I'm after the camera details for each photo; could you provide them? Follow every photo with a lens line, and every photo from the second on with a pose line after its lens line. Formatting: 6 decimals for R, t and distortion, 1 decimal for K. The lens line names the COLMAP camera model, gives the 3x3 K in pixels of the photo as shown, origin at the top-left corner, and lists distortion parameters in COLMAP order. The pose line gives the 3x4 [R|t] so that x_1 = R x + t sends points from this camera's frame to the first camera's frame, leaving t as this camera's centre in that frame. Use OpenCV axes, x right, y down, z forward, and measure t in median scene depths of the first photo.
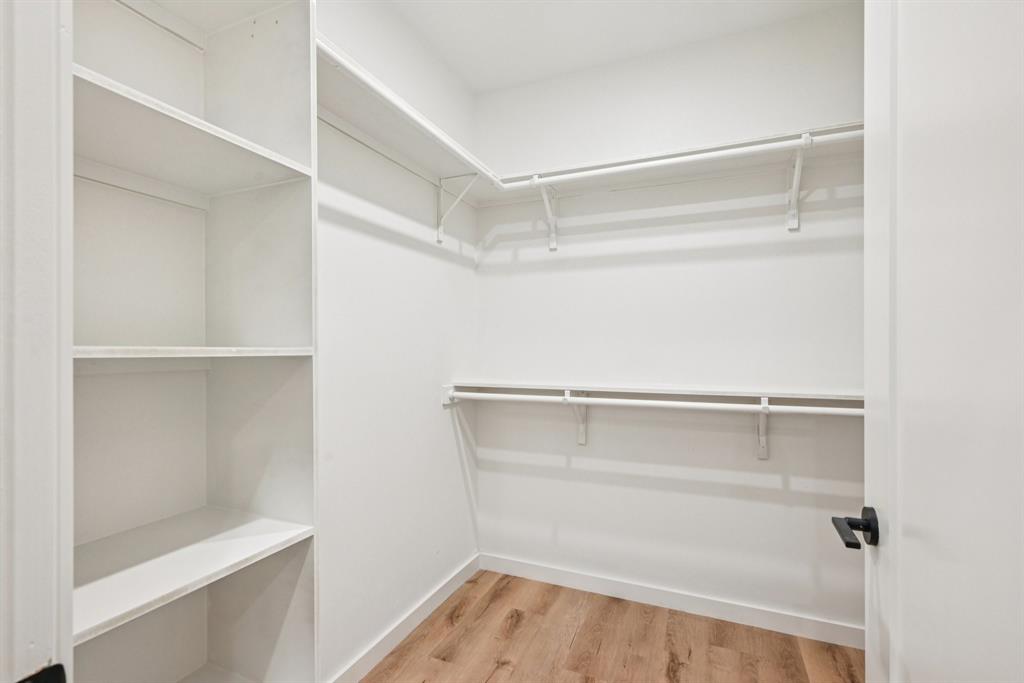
lens RADIAL K [[452.4, 0, 516.6], [0, 452.4, 347.0], [0, 0, 1]] dist [0.010452, -0.001862]
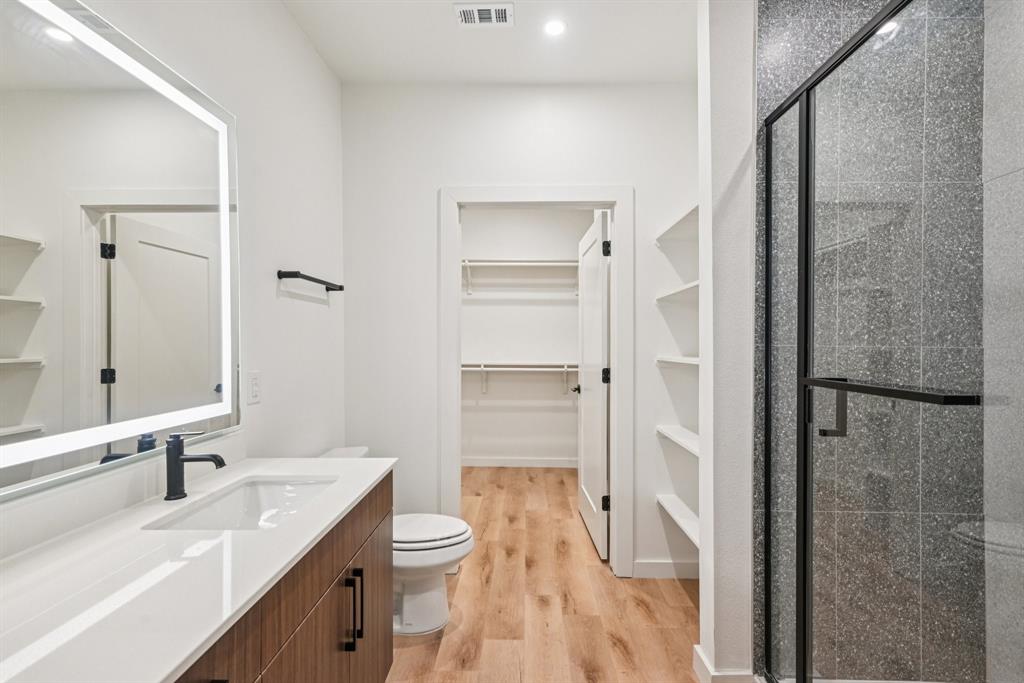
lens RADIAL K [[452.4, 0, 504.0], [0, 452.4, 342.7], [0, 0, 1]] dist [0.010452, -0.001862]
pose [[0.938473, 0.000736, 0.345353, -0.513505], [-0.000111, 0.999998, -0.001830, -0.001960], [-0.345354, 0.001679, 0.938471, -0.991870]]
